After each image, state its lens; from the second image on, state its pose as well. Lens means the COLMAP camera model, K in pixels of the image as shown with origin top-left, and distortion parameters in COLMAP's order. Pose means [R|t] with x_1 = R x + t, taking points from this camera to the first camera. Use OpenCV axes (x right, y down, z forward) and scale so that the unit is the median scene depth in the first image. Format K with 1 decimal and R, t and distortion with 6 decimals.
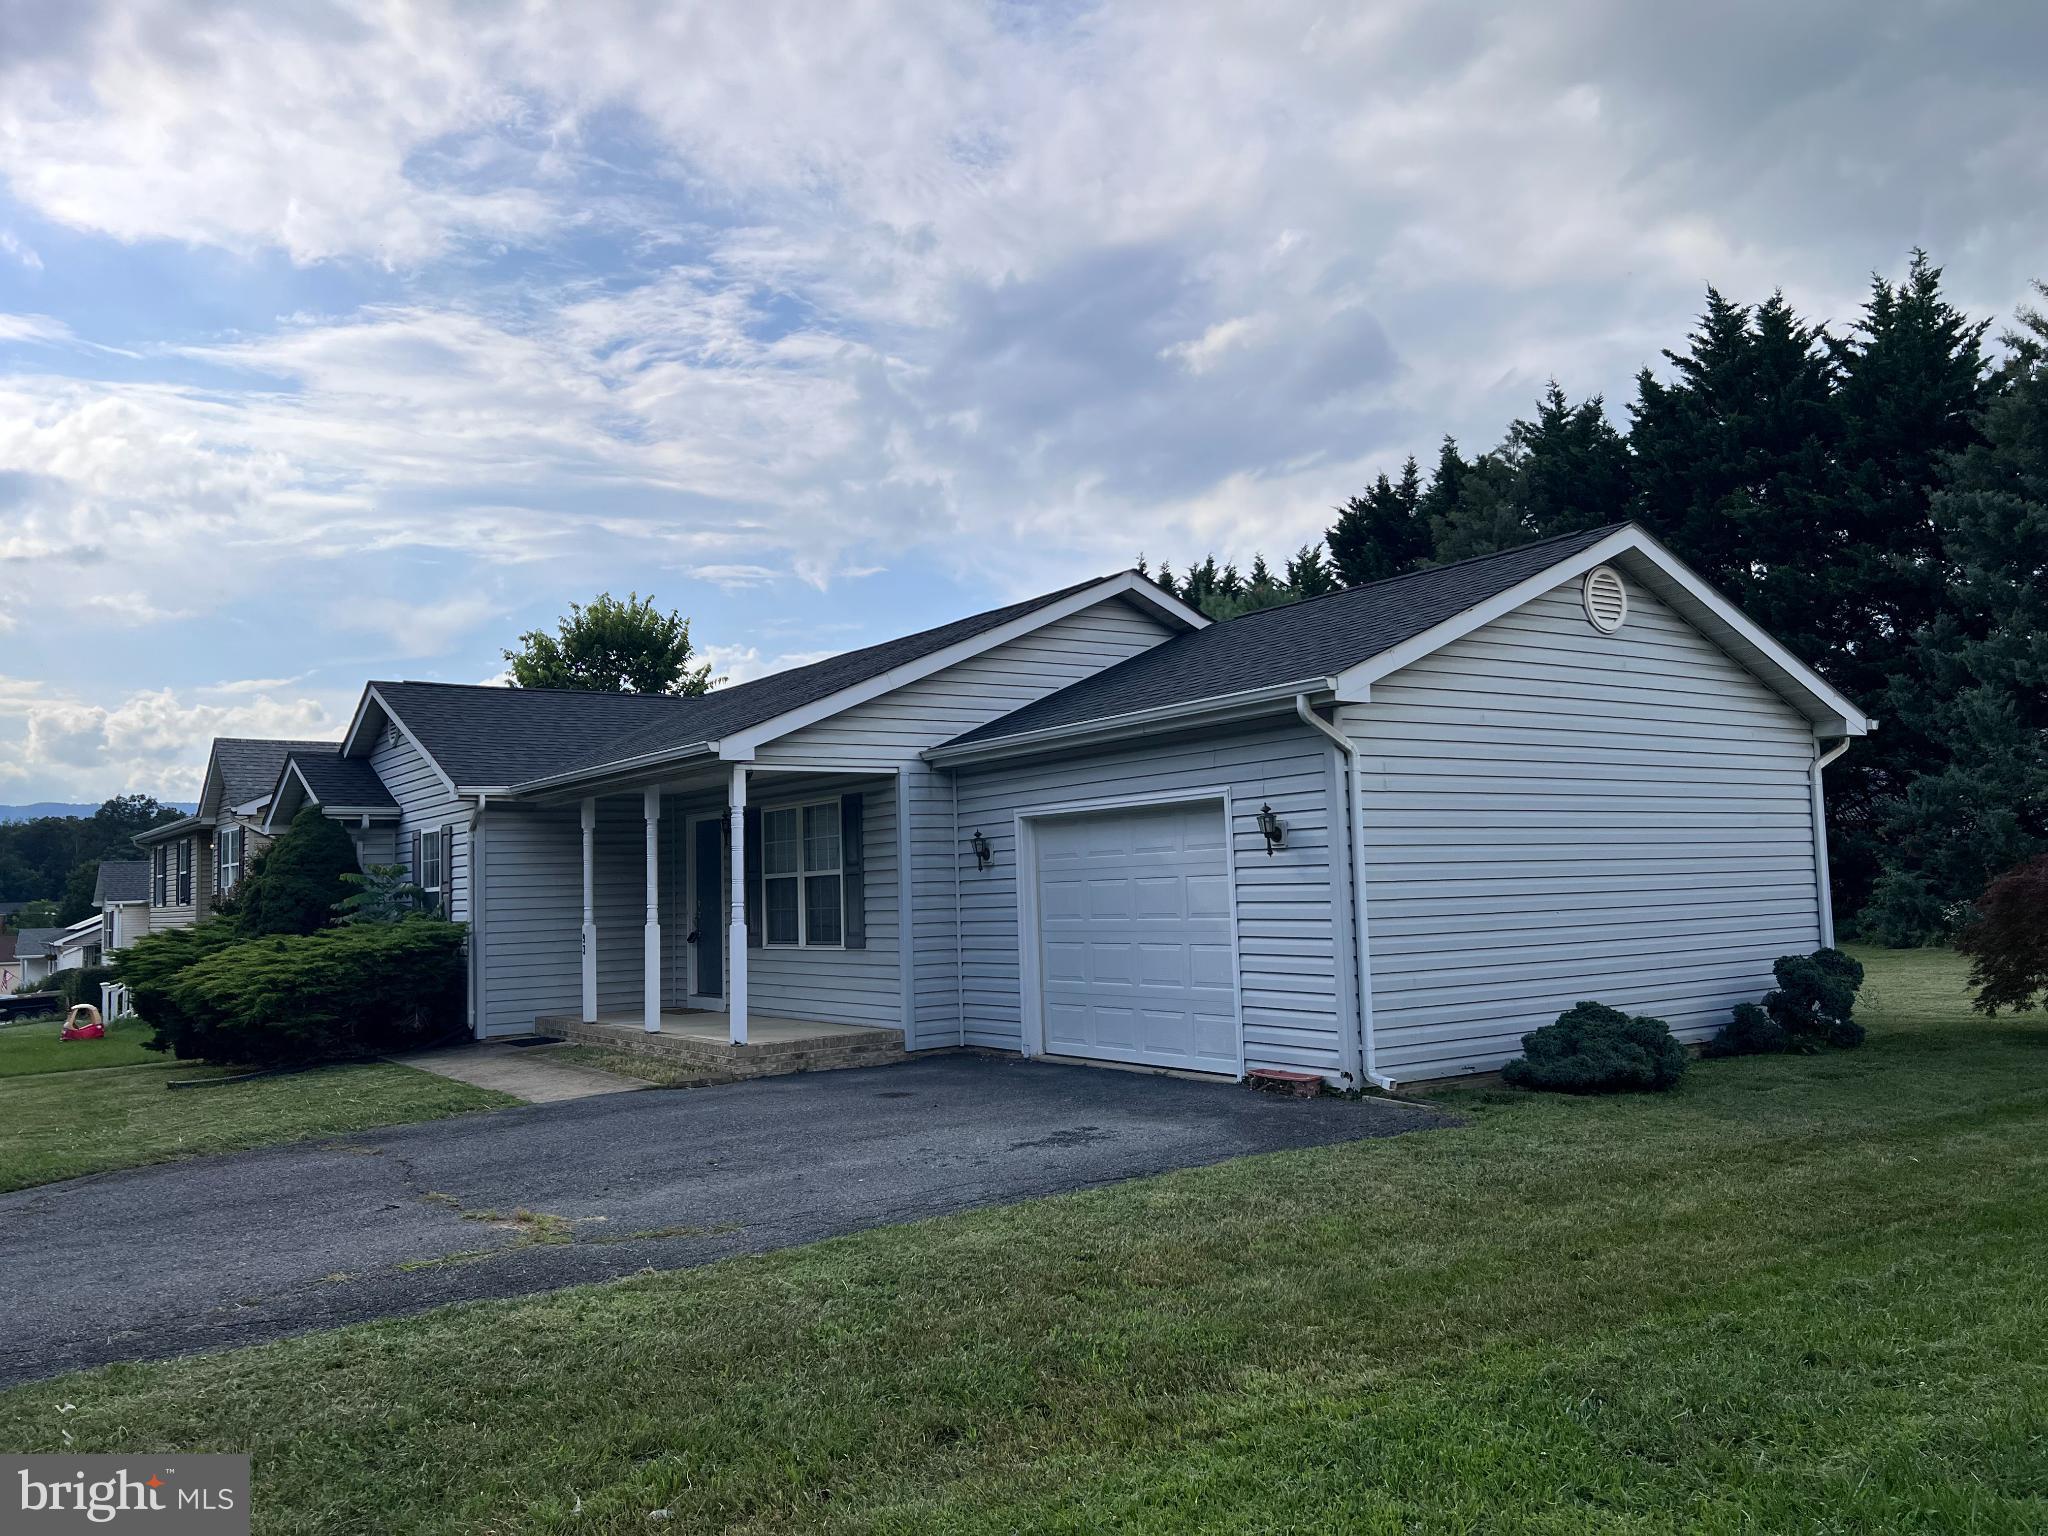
lens RADIAL K [[1542.1, 0, 1033.7], [0, 1542.1, 727.3], [0, 0, 1]] dist [0.048865, -0.050861]
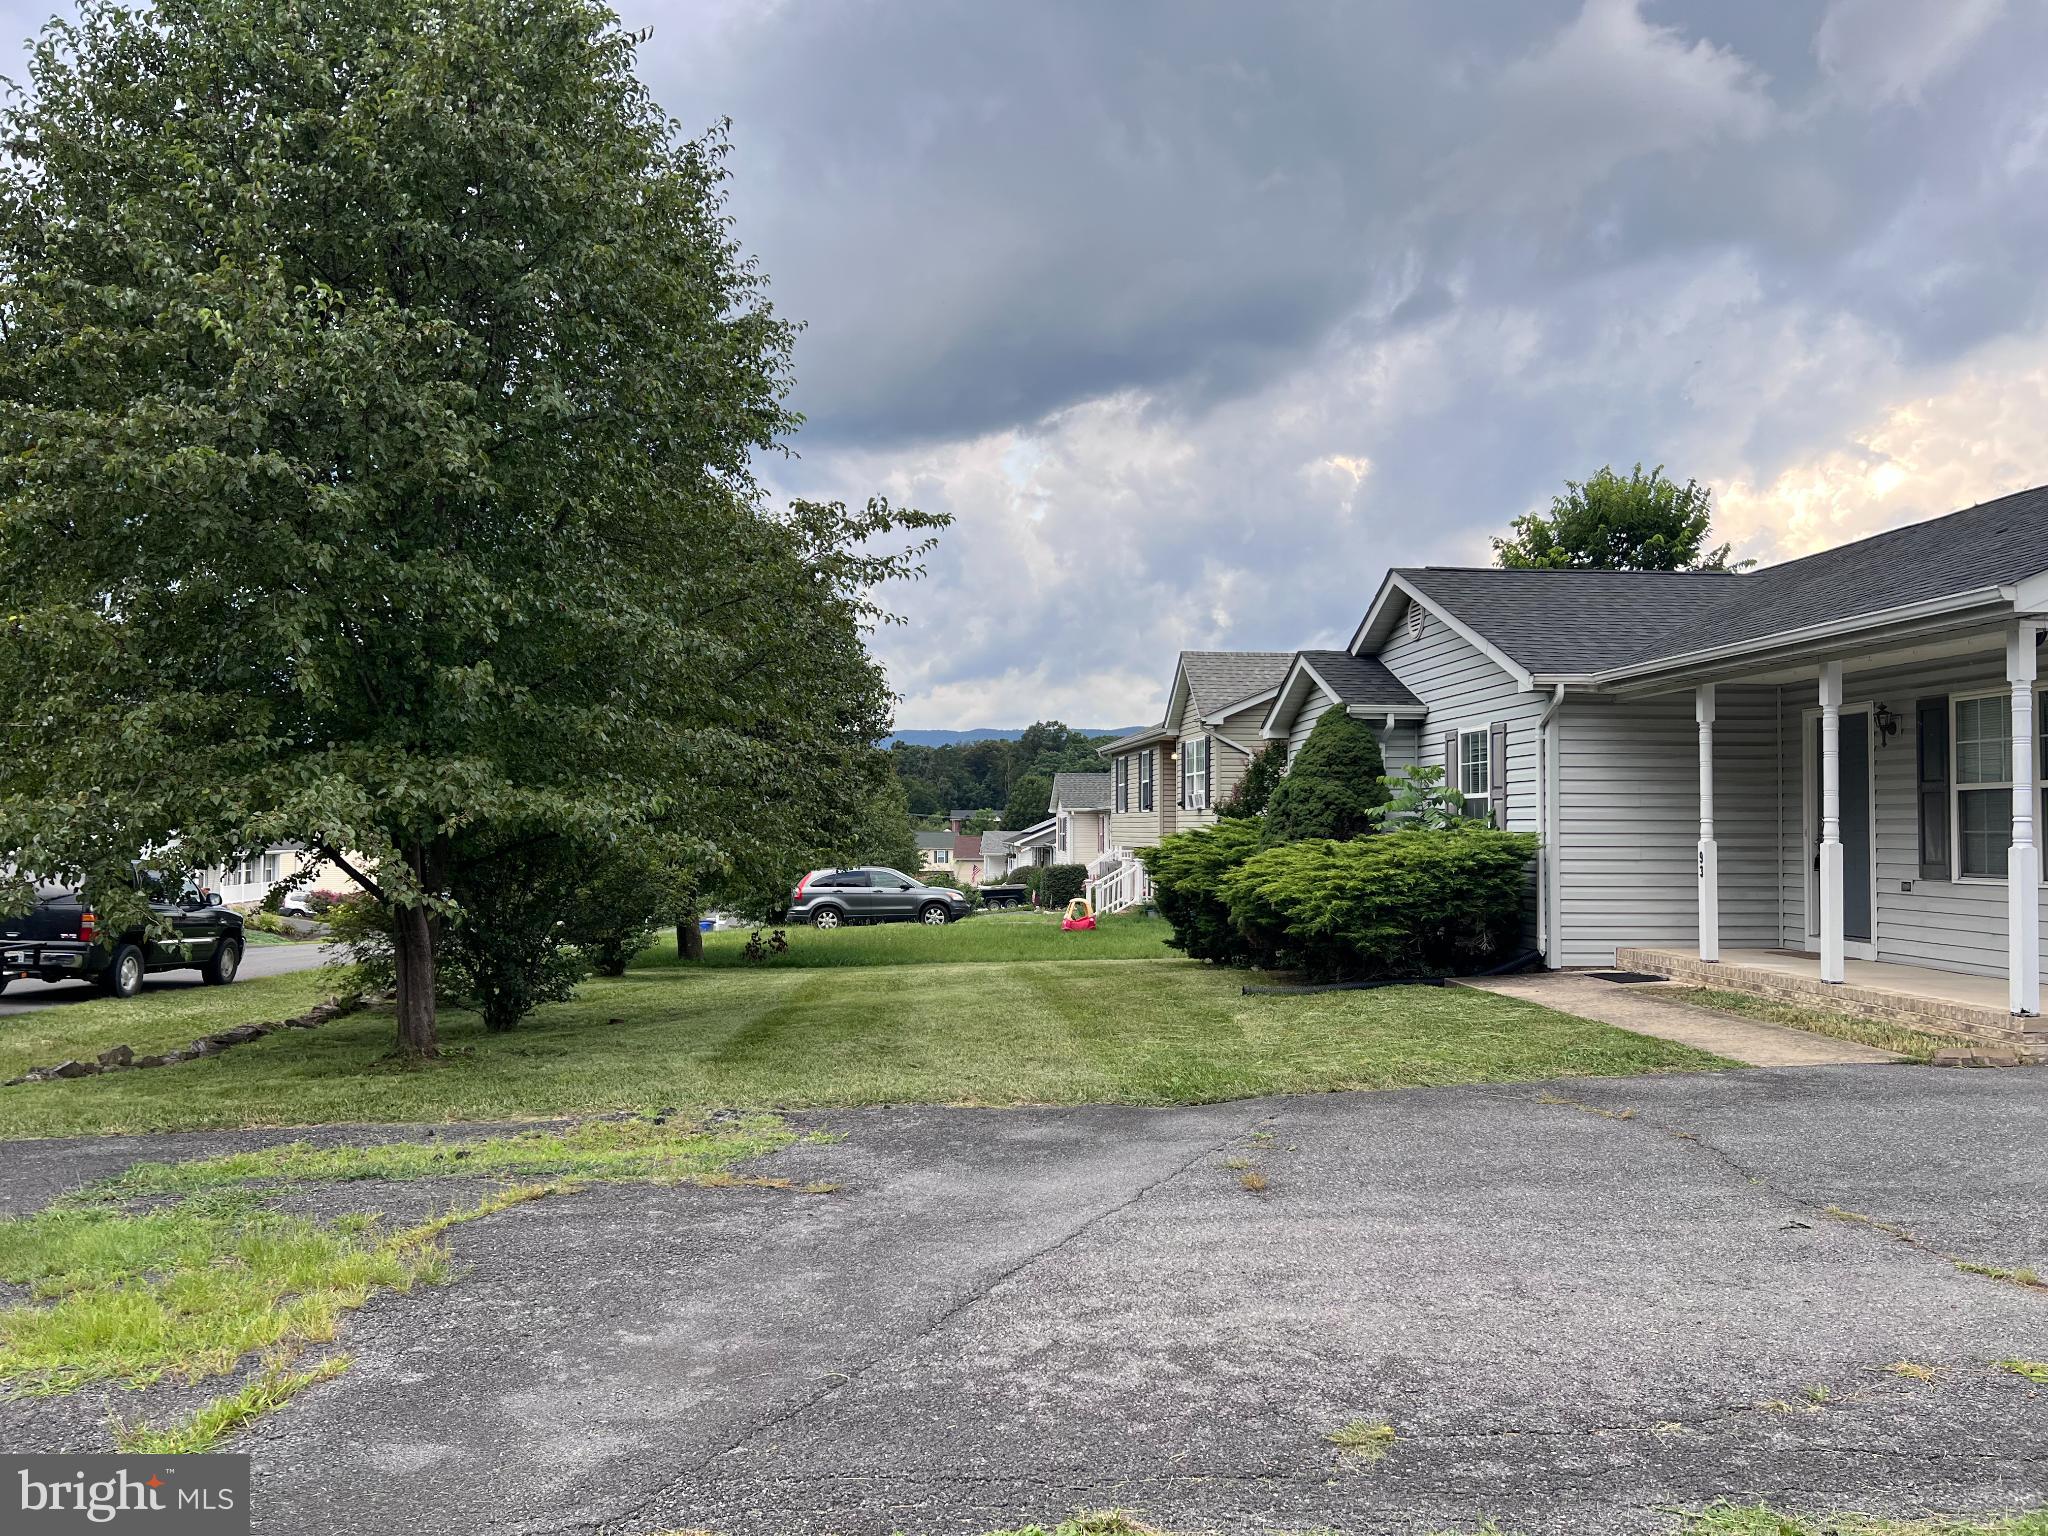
lens RADIAL K [[1542.1, 0, 1021.1], [0, 1542.1, 776.2], [0, 0, 1]] dist [0.048865, -0.050861]
pose [[0.858558, 0.017836, -0.512406, -0.153893], [0.022355, 0.997142, 0.072165, 0.023001], [0.512229, -0.073412, 0.855706, 0.107552]]
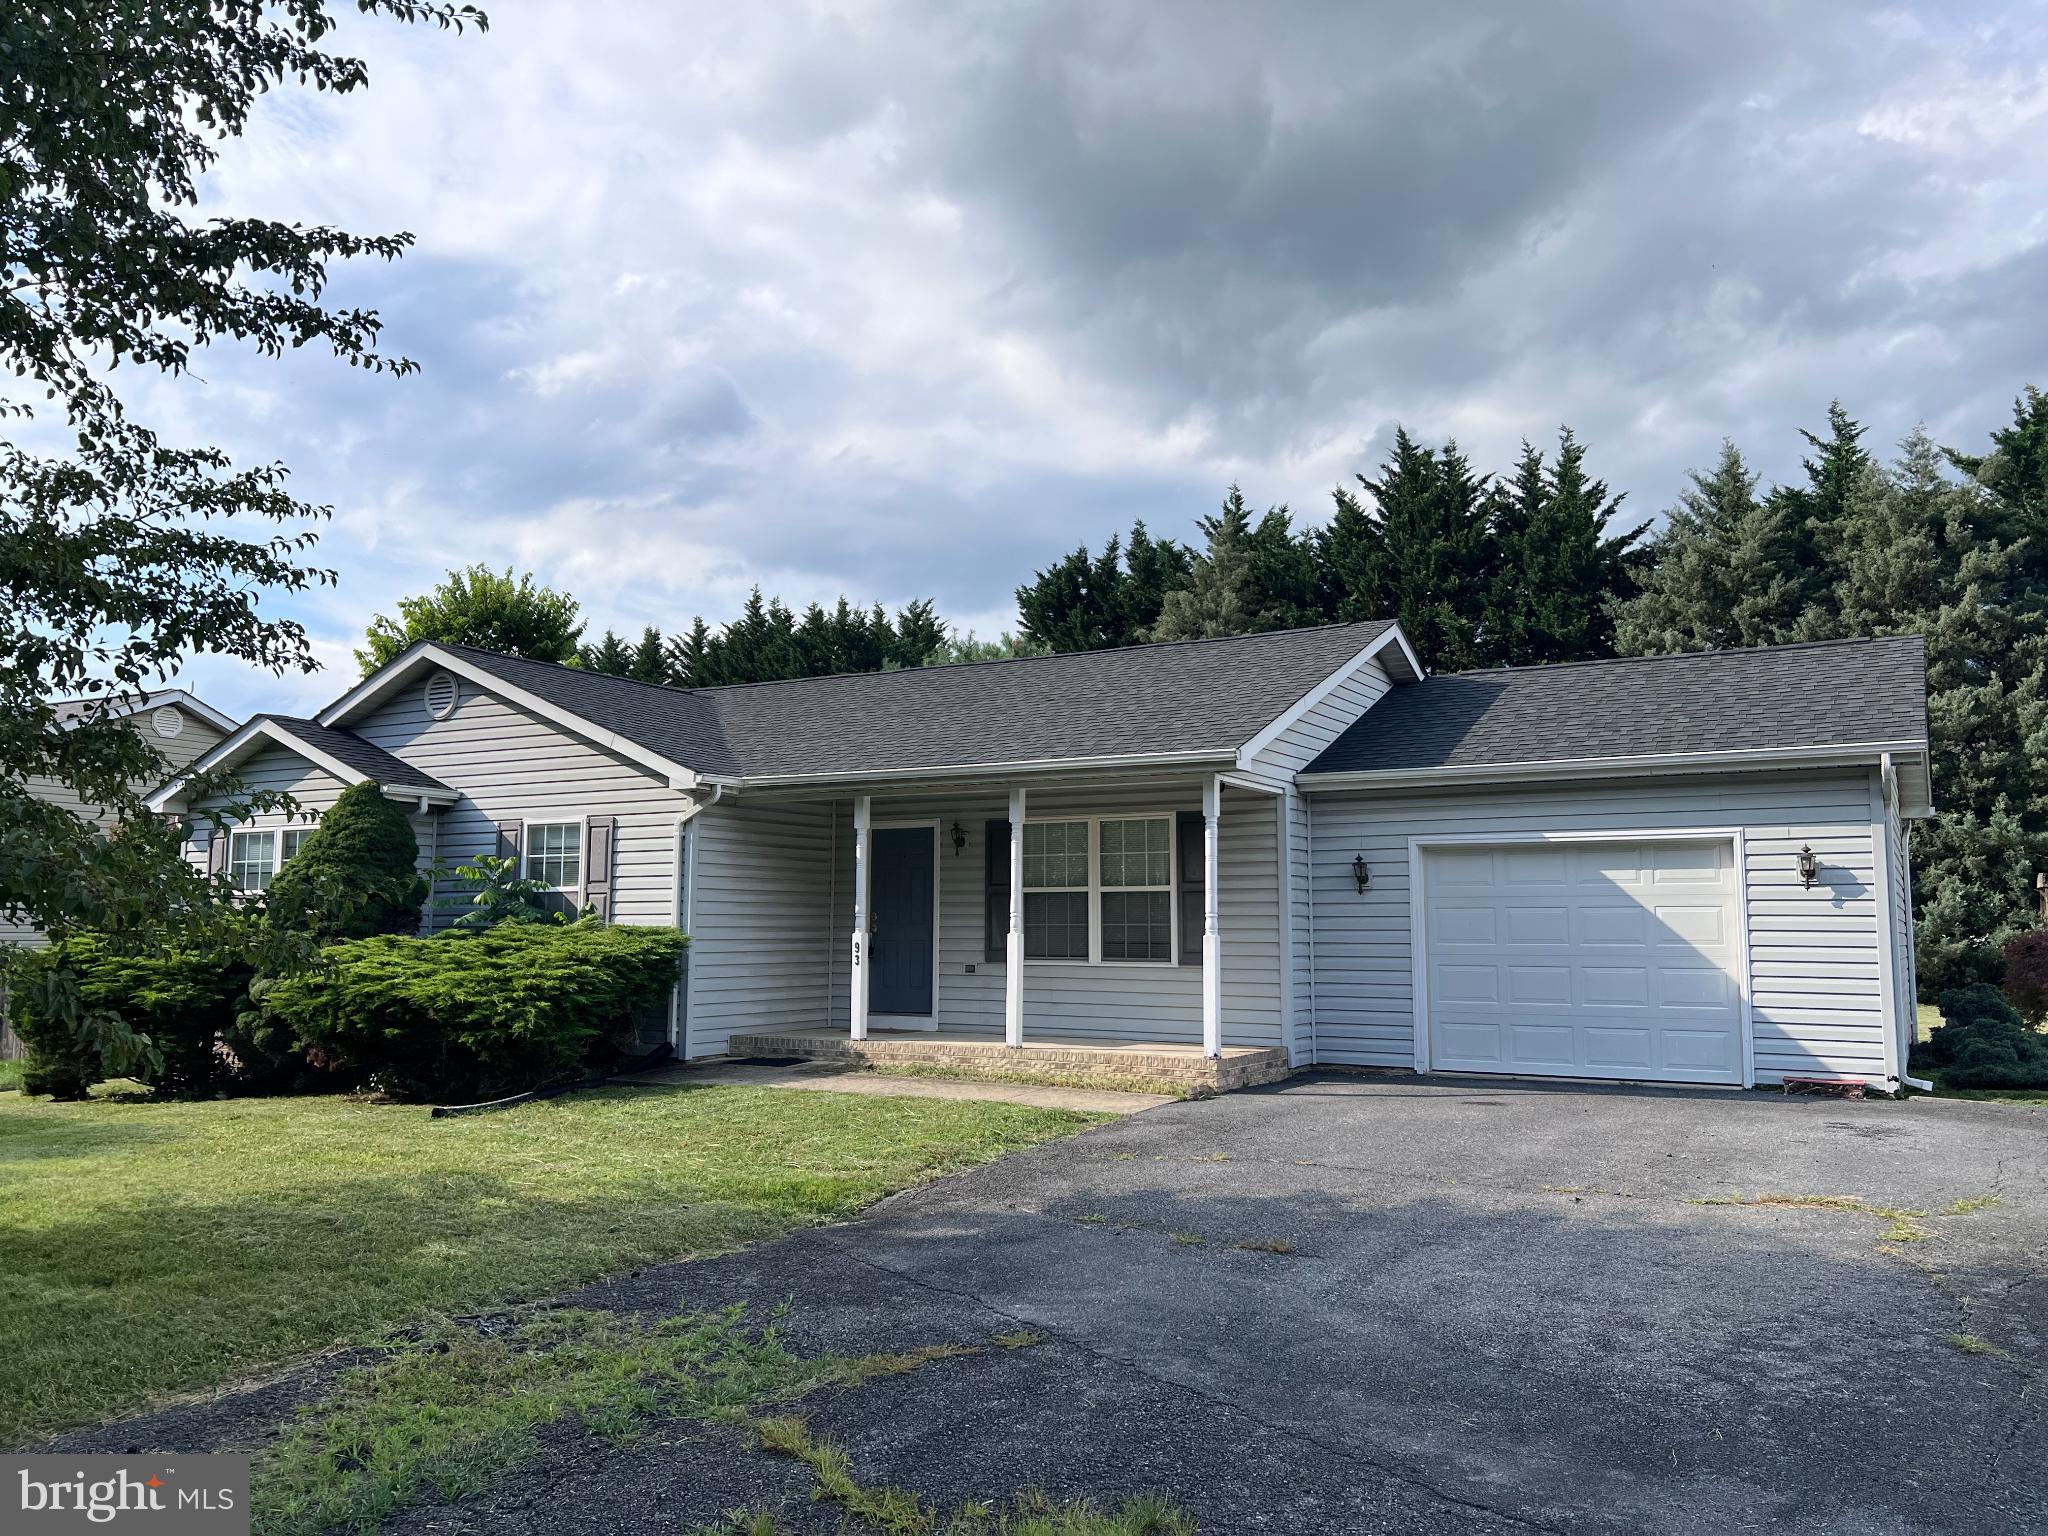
lens RADIAL K [[1542.1, 0, 1029.9], [0, 1542.1, 780.3], [0, 0, 1]] dist [0.048865, -0.050861]
pose [[0.902263, 0.076179, 0.424403, -0.507899], [-0.076429, 0.996939, -0.016462, 0.037406], [-0.424358, -0.017584, 0.905324, 0.109060]]
